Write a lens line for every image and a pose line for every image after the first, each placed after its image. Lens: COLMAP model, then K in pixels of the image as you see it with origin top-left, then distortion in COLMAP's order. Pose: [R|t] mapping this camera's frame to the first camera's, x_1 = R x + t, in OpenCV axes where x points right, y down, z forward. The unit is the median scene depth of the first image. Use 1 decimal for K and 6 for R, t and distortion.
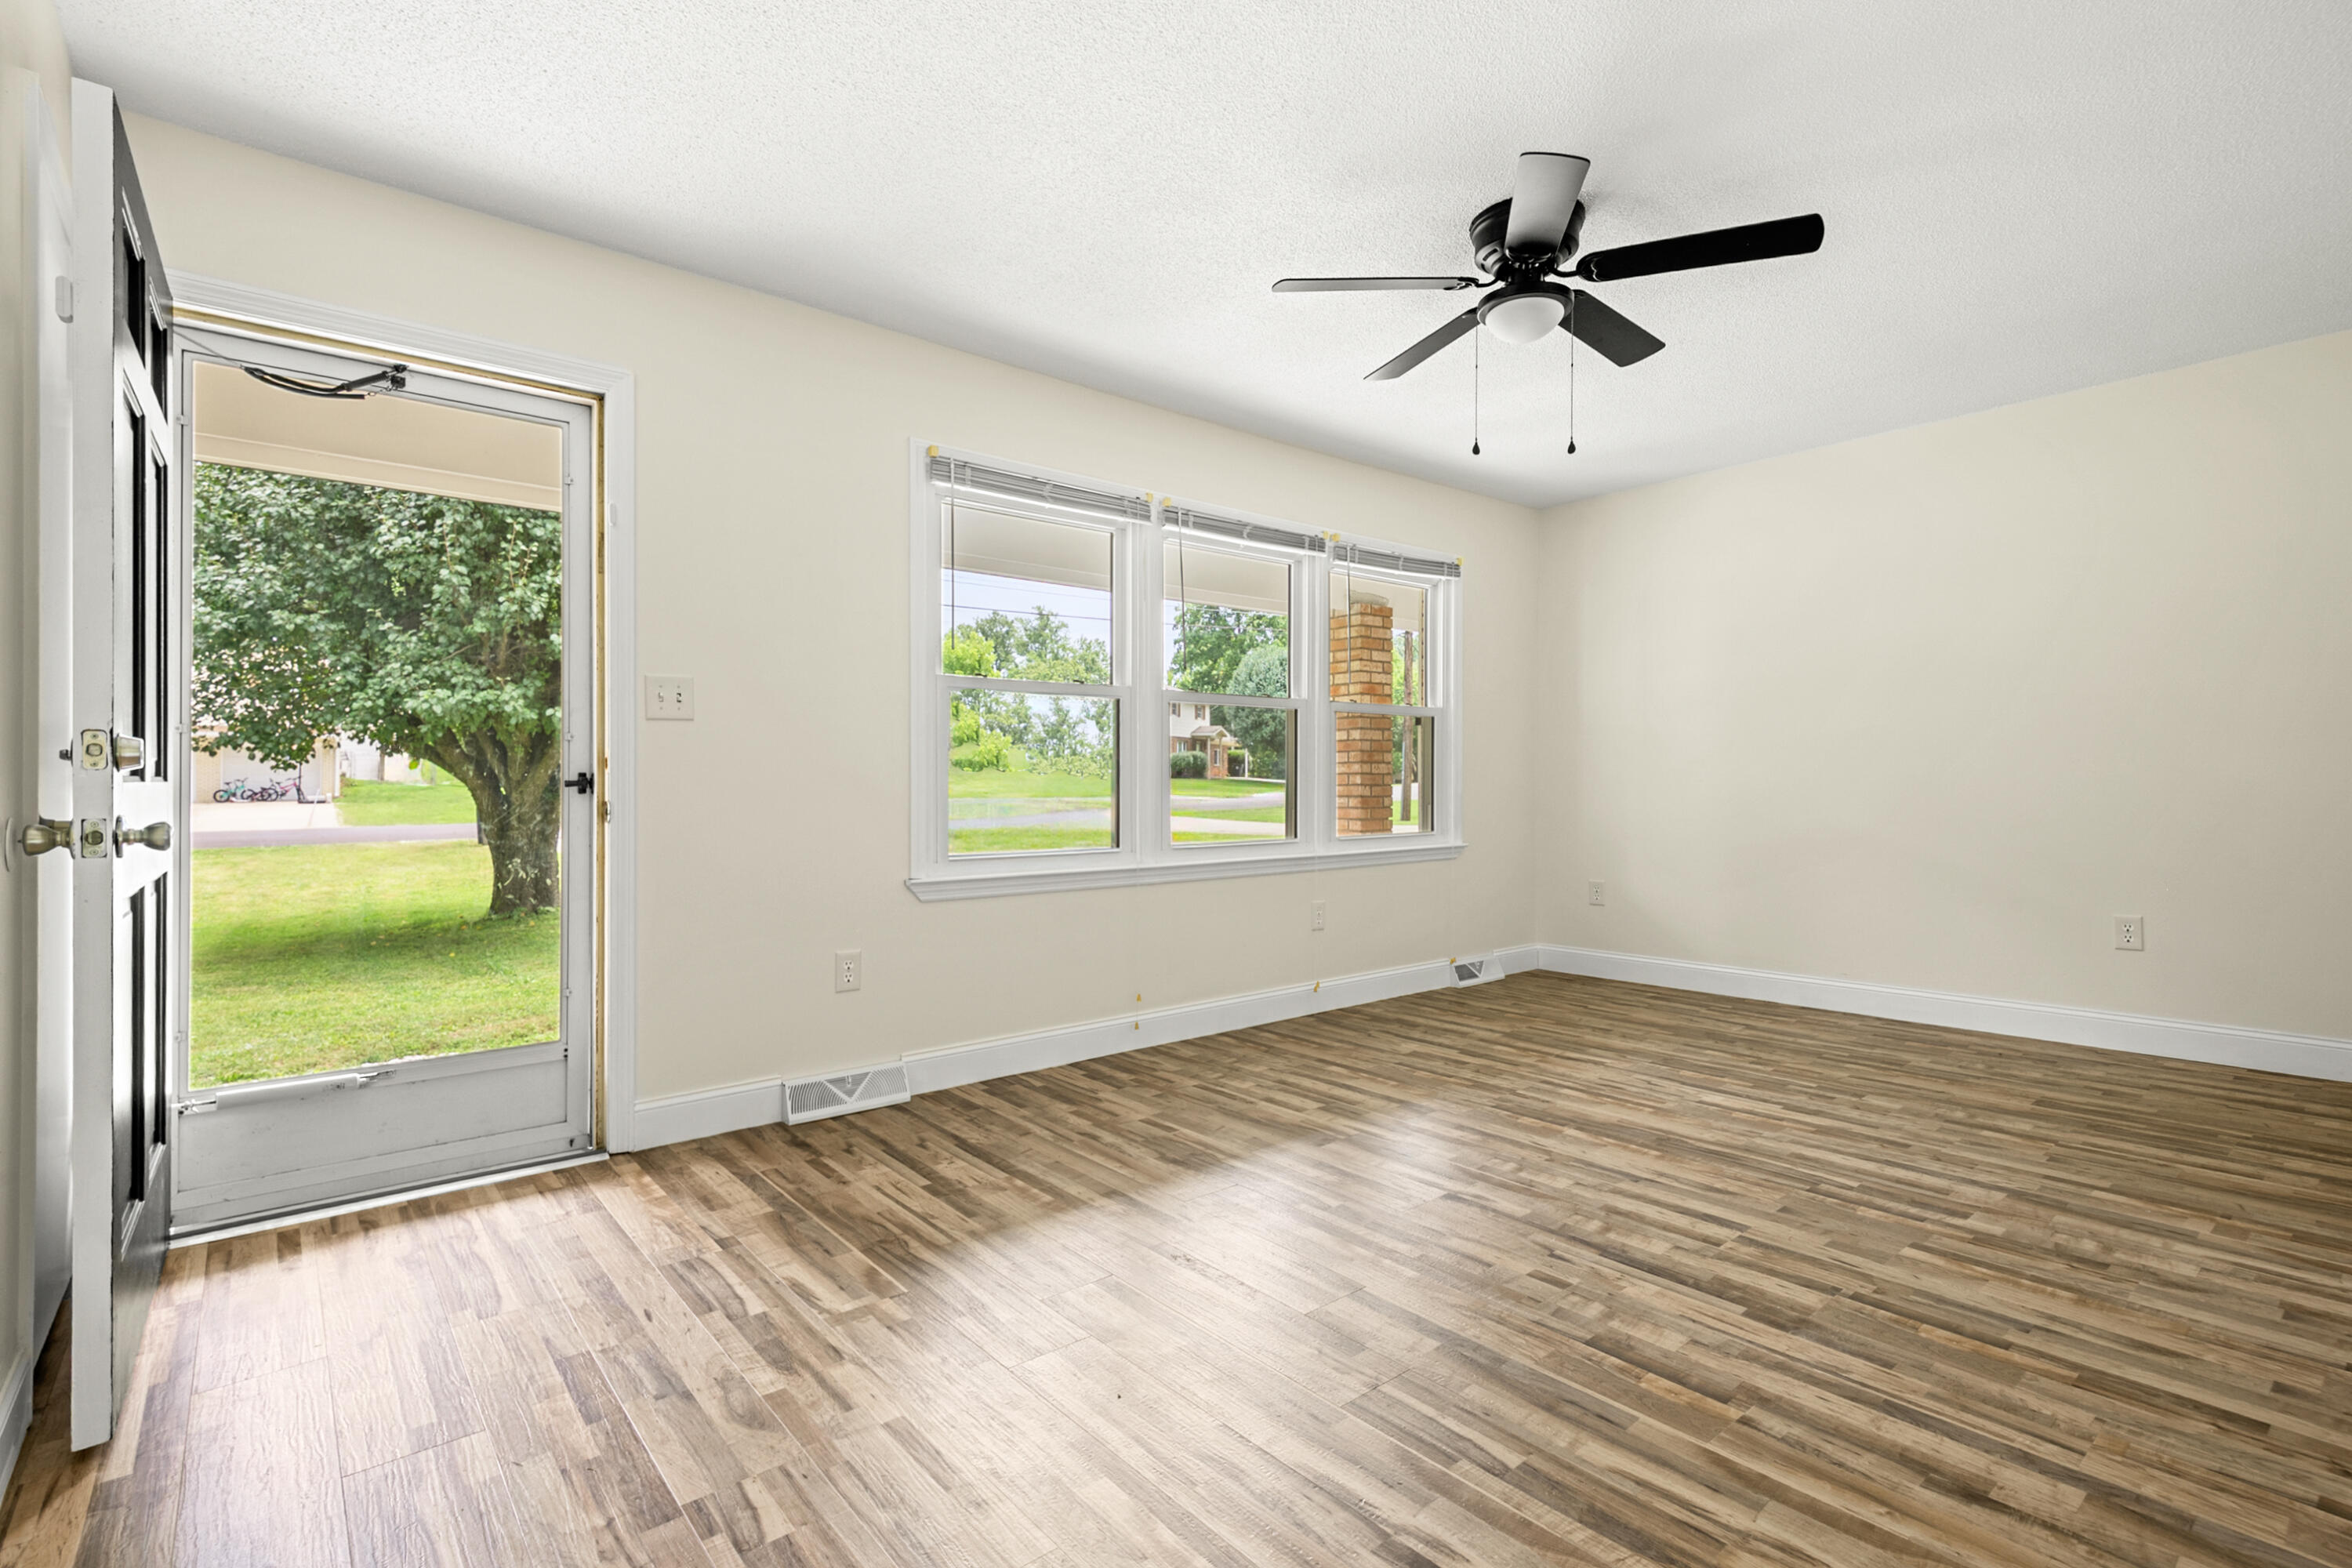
lens RADIAL K [[1128.6, 0, 1212.6], [0, 1128.6, 761.6], [0, 0, 1]] dist [0.011640, -0.015630]
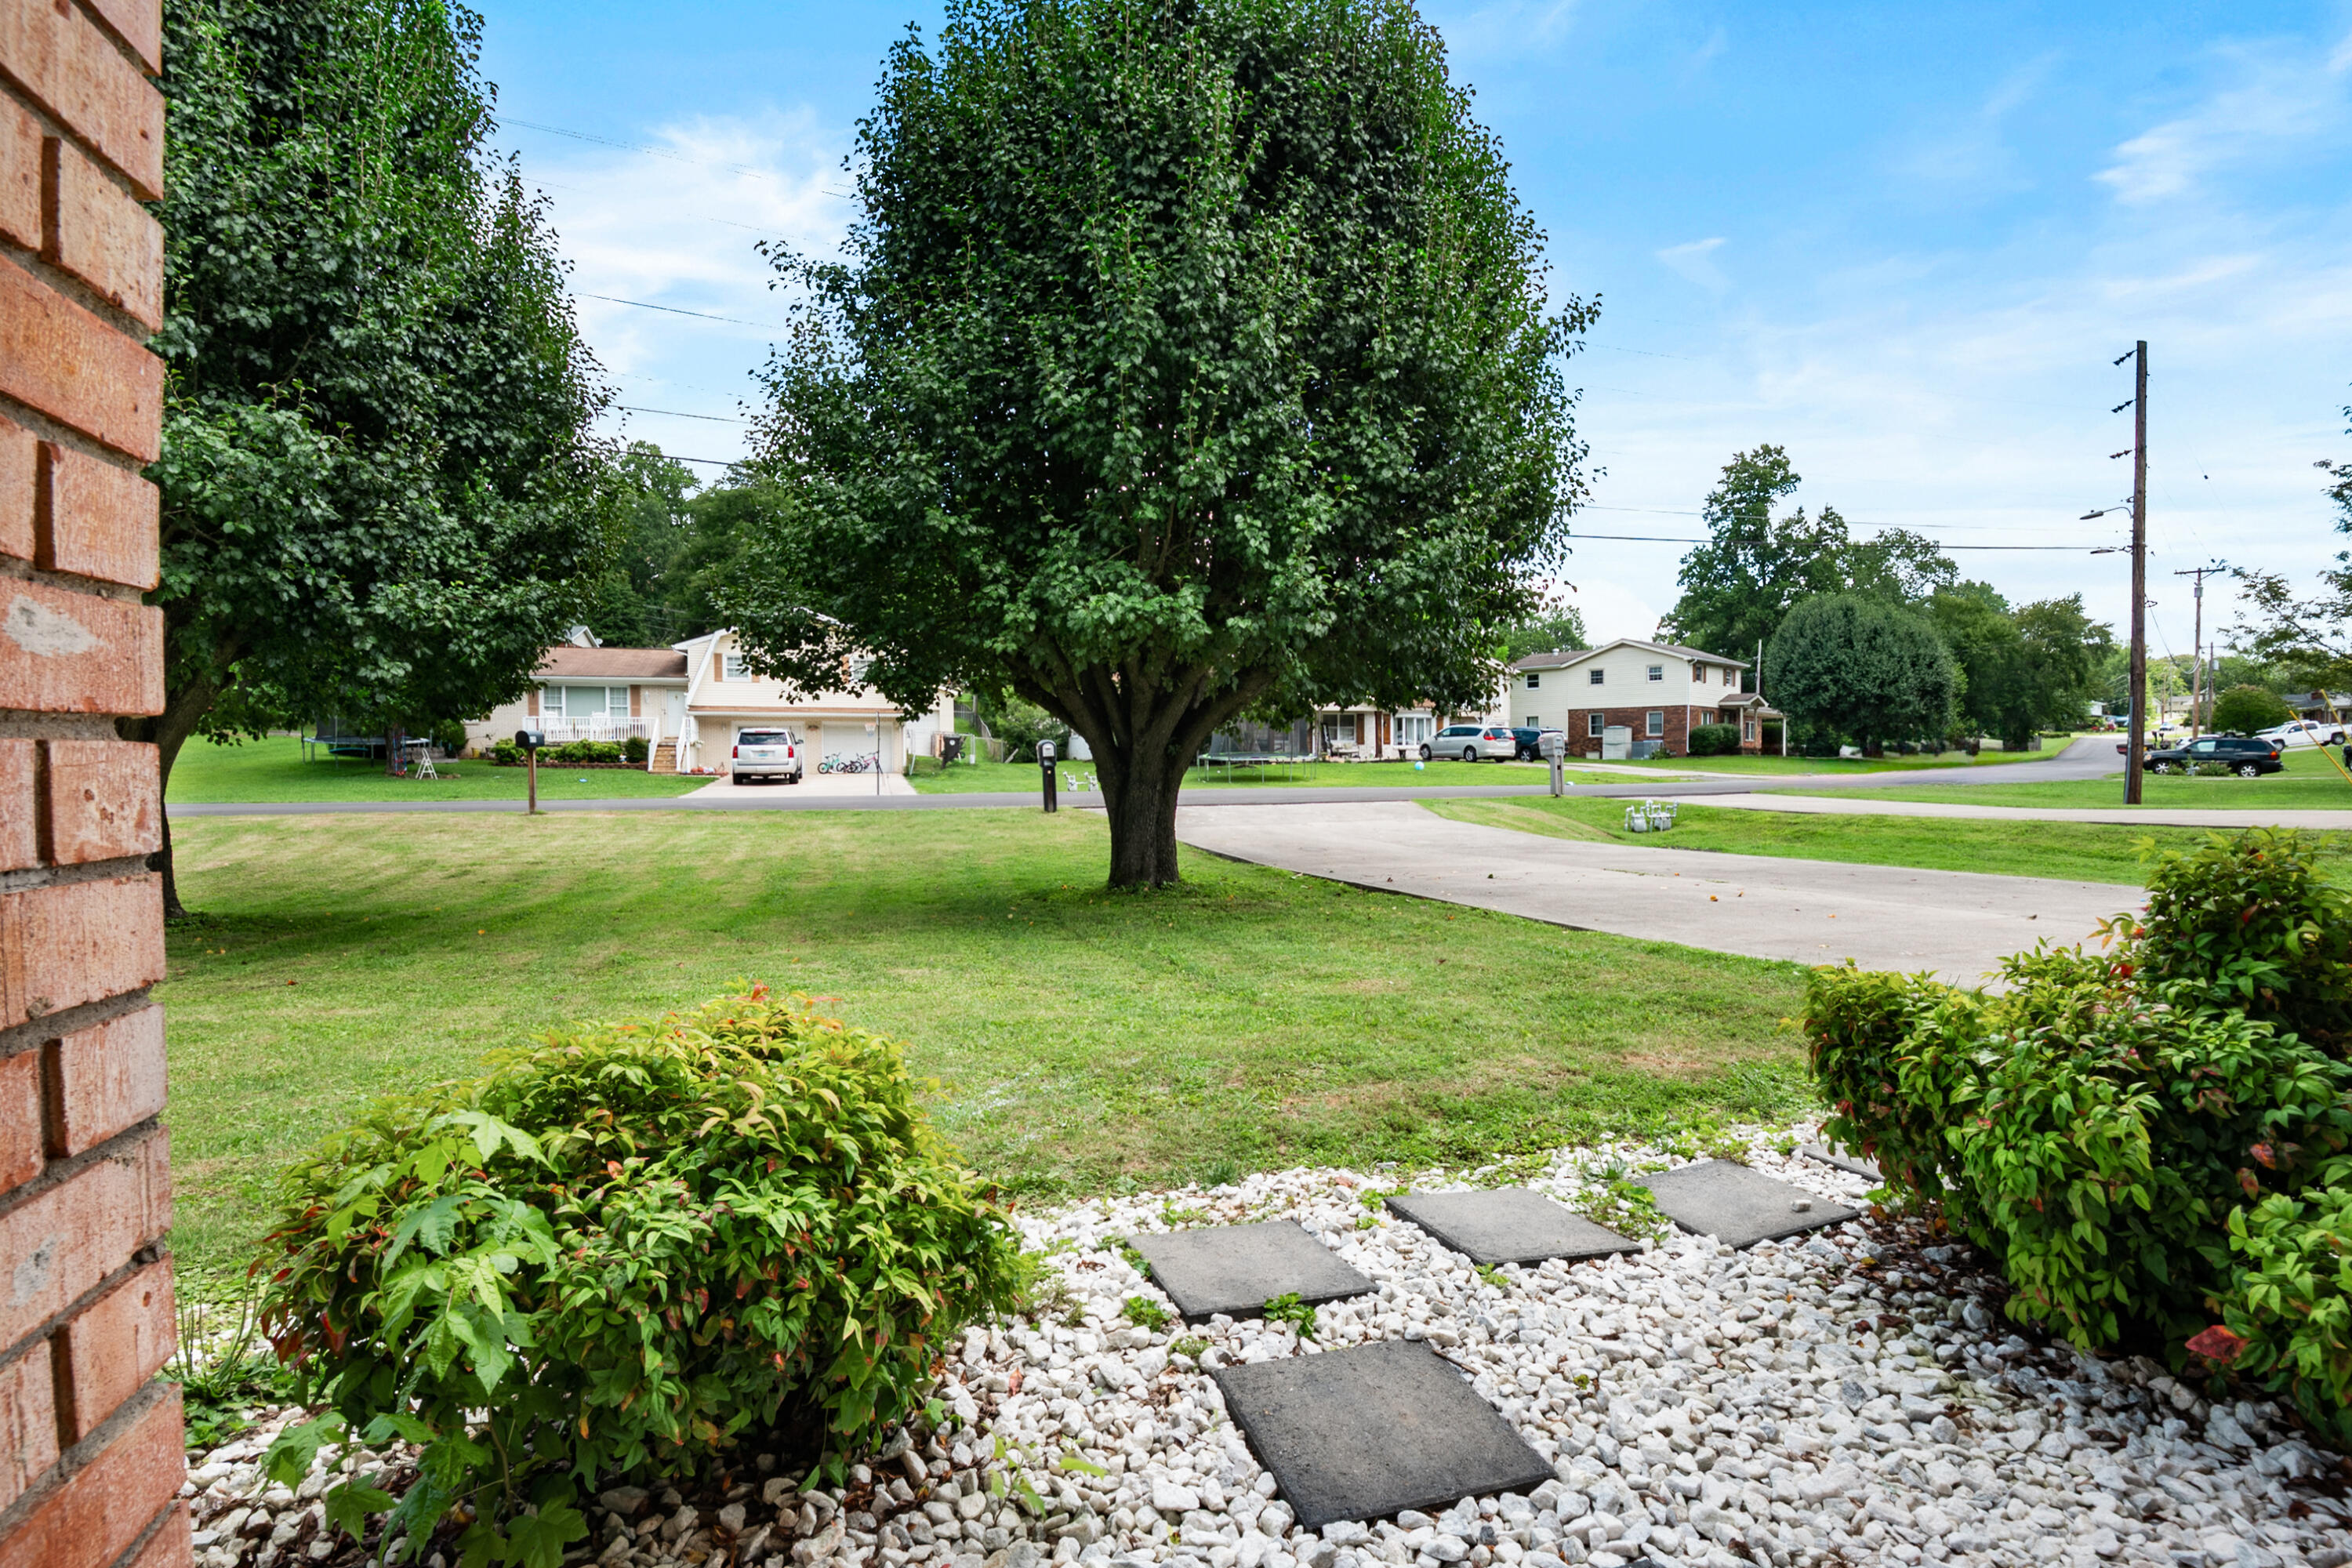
lens RADIAL K [[1128.6, 0, 1153.6], [0, 1128.6, 770.7], [0, 0, 1]] dist [0.011640, -0.015630]
pose [[0.916114, -0.002314, -0.400912, -0.848812], [0.009339, 0.999835, 0.015569, 0.111162], [0.400810, -0.018007, 0.915984, 0.741943]]
